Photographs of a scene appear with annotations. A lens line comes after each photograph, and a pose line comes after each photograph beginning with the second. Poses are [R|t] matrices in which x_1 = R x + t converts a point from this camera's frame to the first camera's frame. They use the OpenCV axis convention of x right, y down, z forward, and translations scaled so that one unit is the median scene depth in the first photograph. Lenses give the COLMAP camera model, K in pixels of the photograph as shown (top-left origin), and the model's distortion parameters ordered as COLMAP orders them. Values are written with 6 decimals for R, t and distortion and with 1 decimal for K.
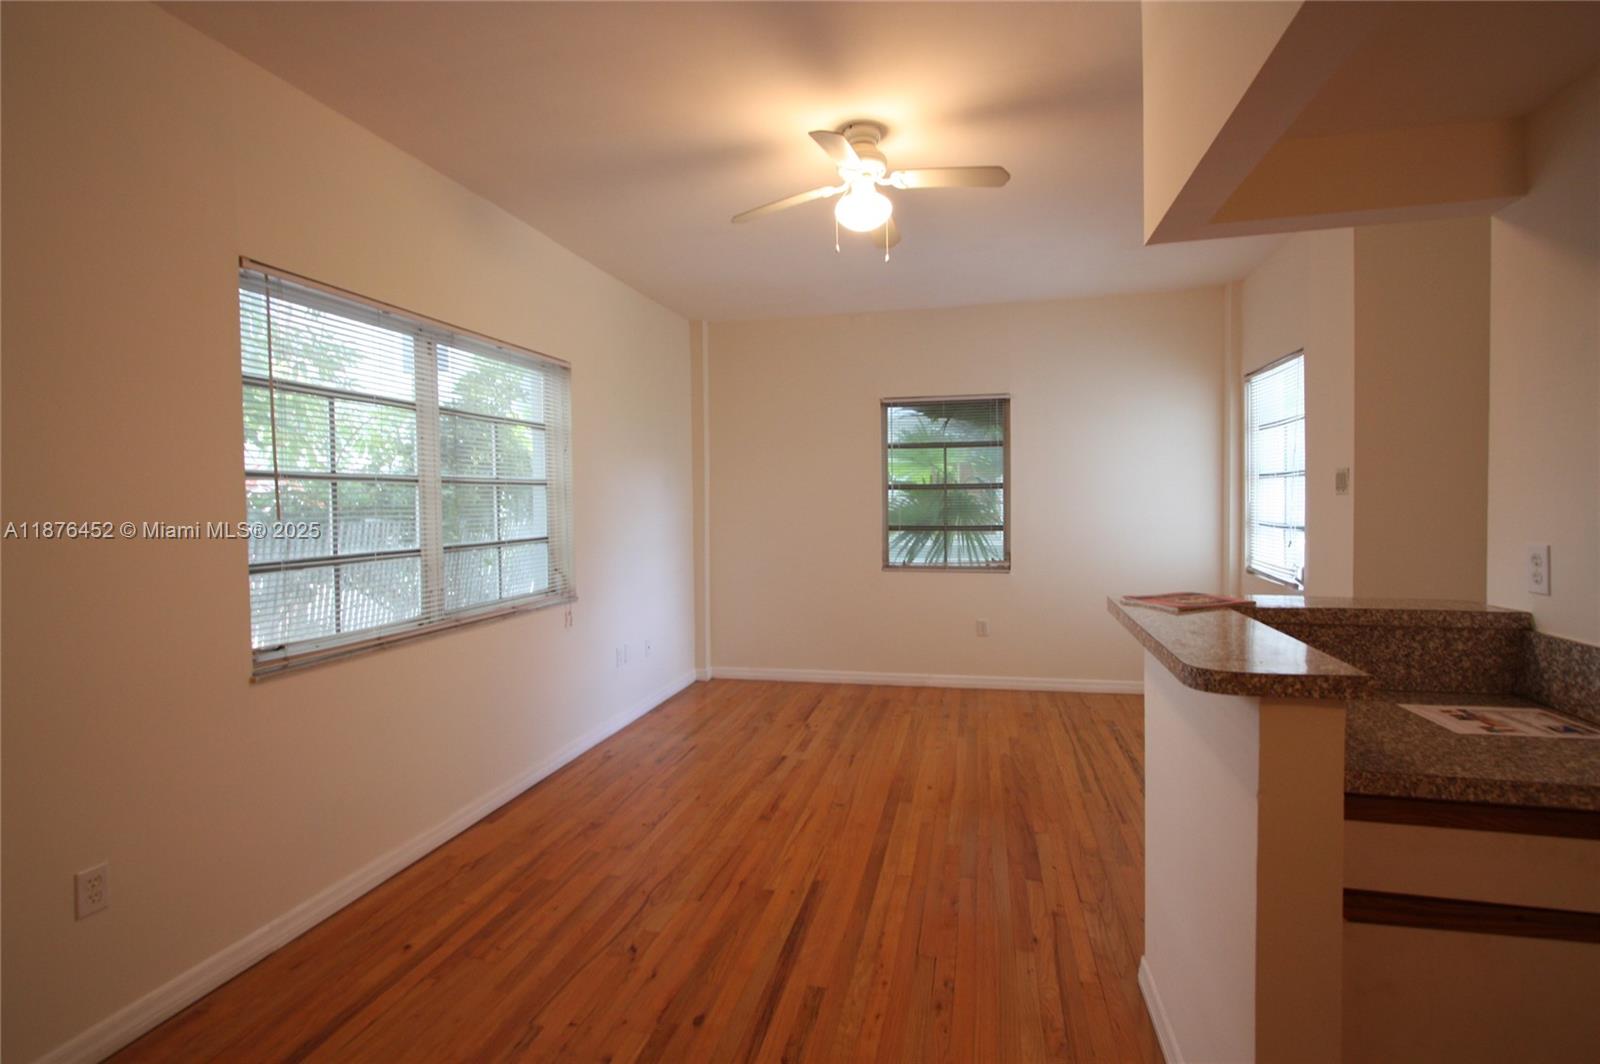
lens RADIAL K [[746.0, 0, 807.8], [0, 746.0, 524.9], [0, 0, 1]] dist [-0.013966, 0.001976]
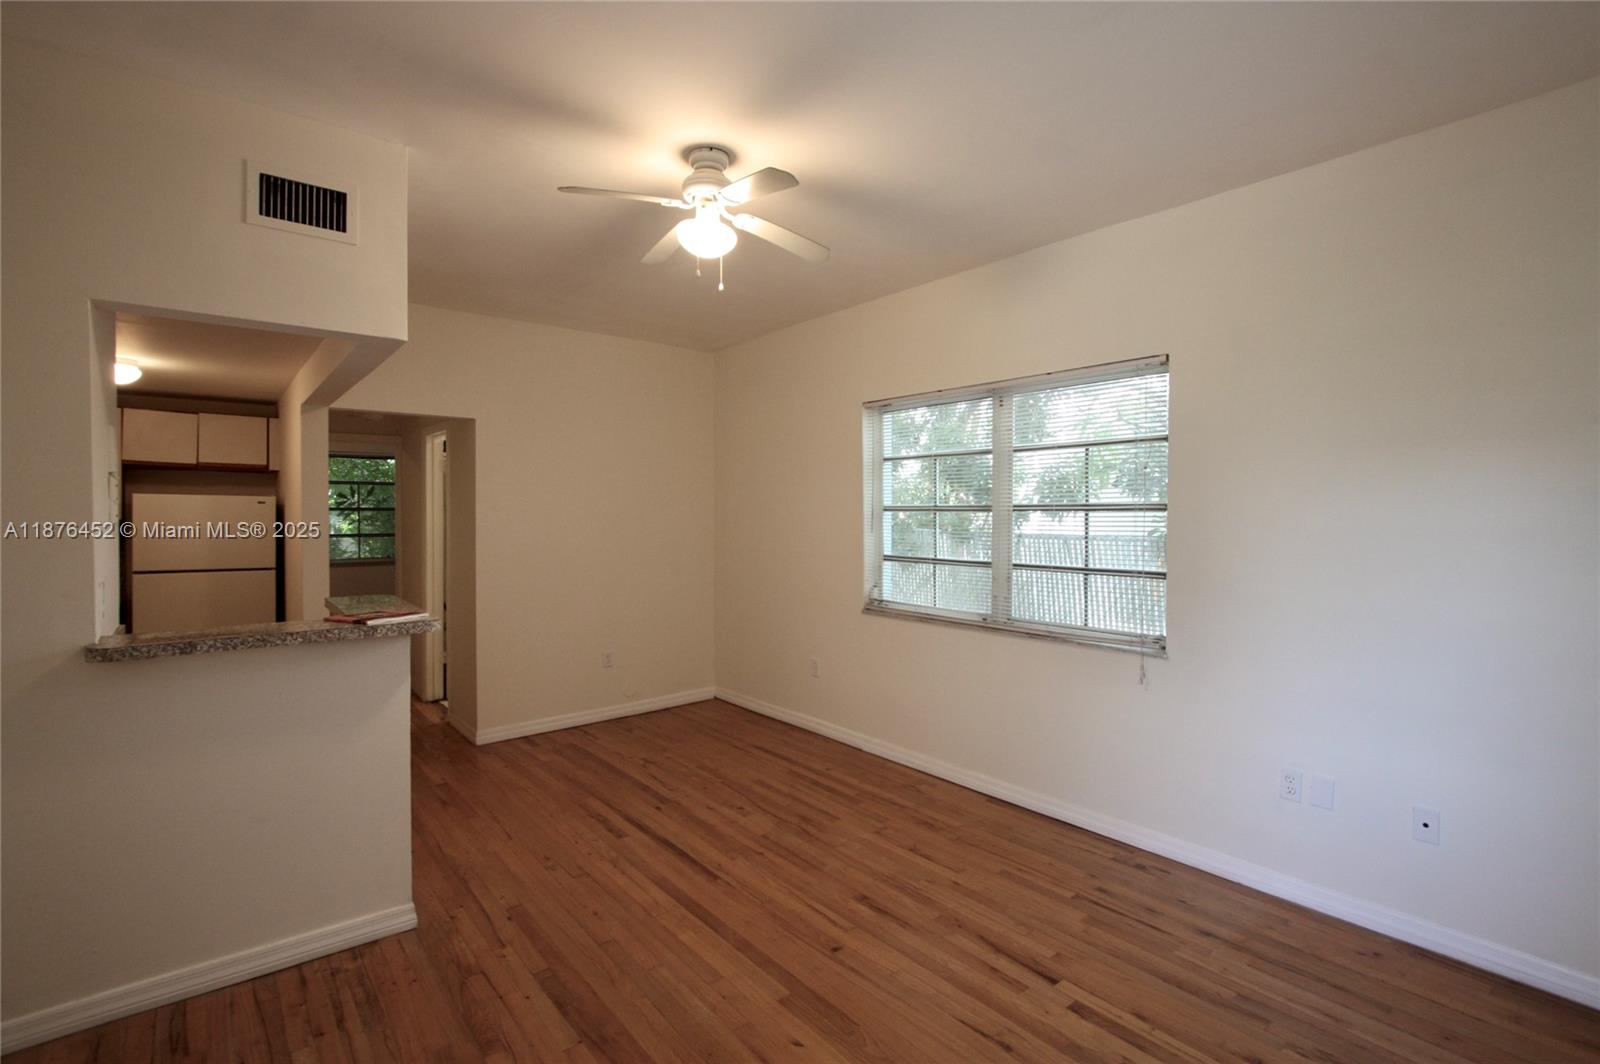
lens RADIAL K [[746.0, 0, 807.8], [0, 746.0, 524.9], [0, 0, 1]] dist [-0.013966, 0.001976]
pose [[-0.608620, 0.030270, -0.792884, 0.743656], [-0.017638, 0.998509, 0.051658, -0.099850], [0.793266, 0.045425, -0.607179, 1.646903]]
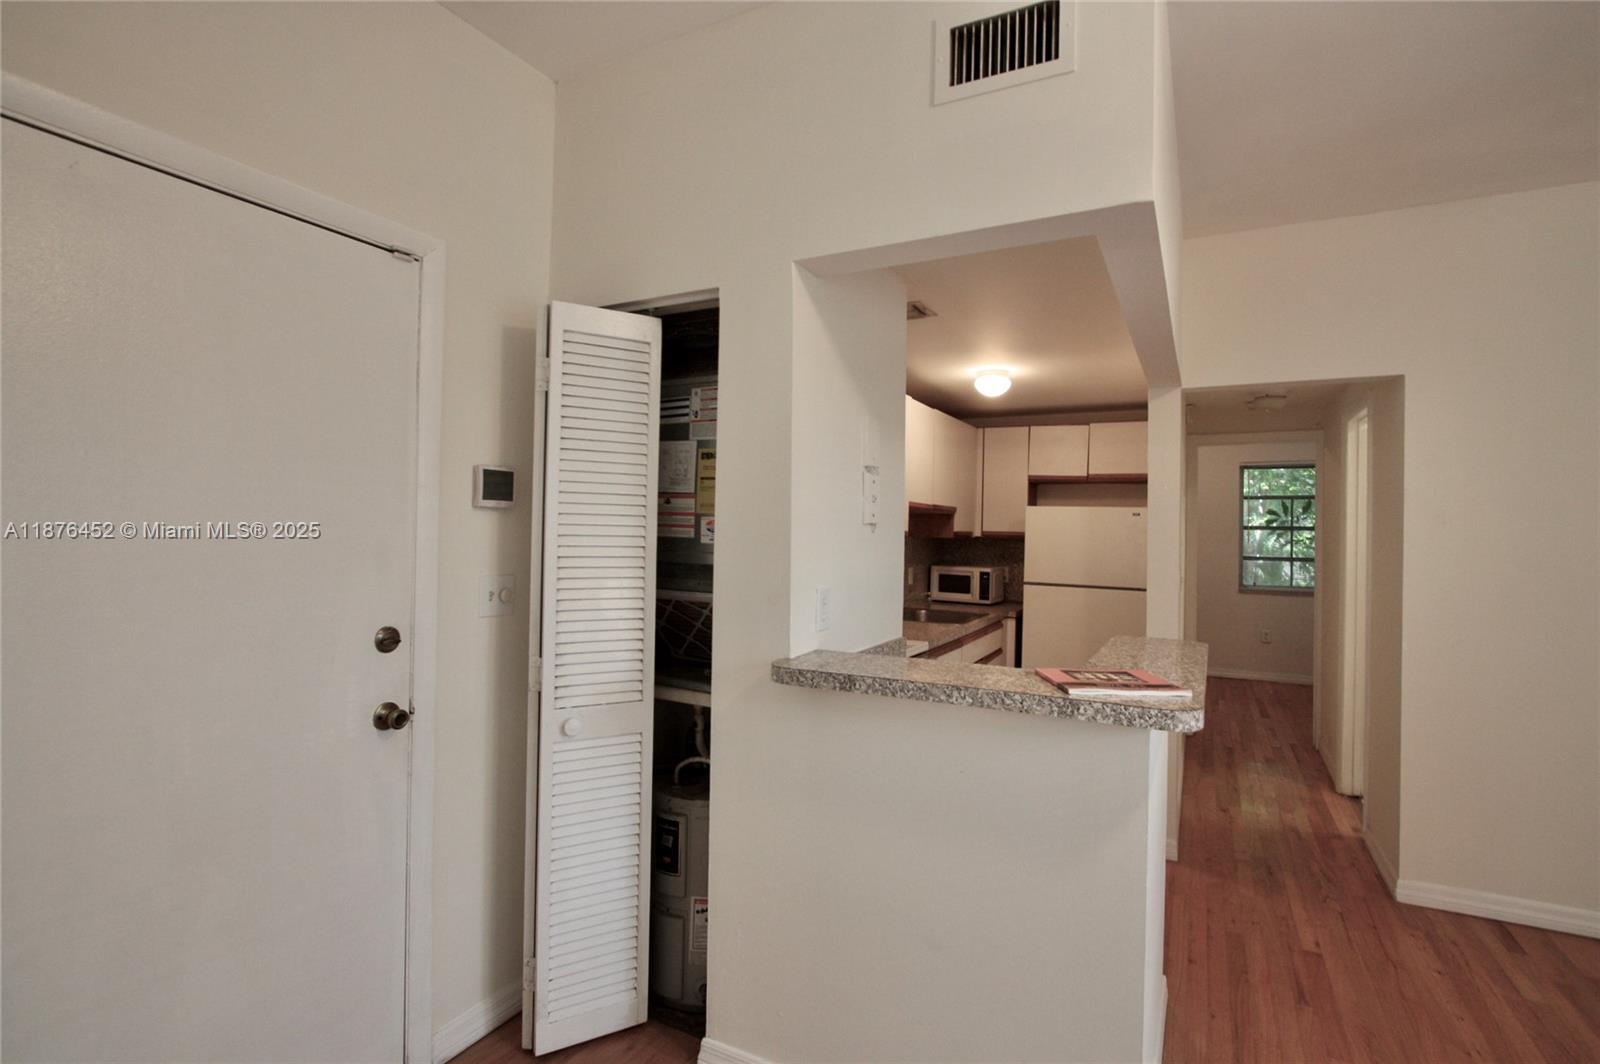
lens RADIAL K [[746.0, 0, 807.8], [0, 746.0, 524.9], [0, 0, 1]] dist [-0.013966, 0.001976]
pose [[-0.966583, 0.004682, 0.256312, 0.418564], [0.010428, 0.999724, 0.021065, -0.059385], [-0.256142, 0.023034, -0.966365, 1.258793]]
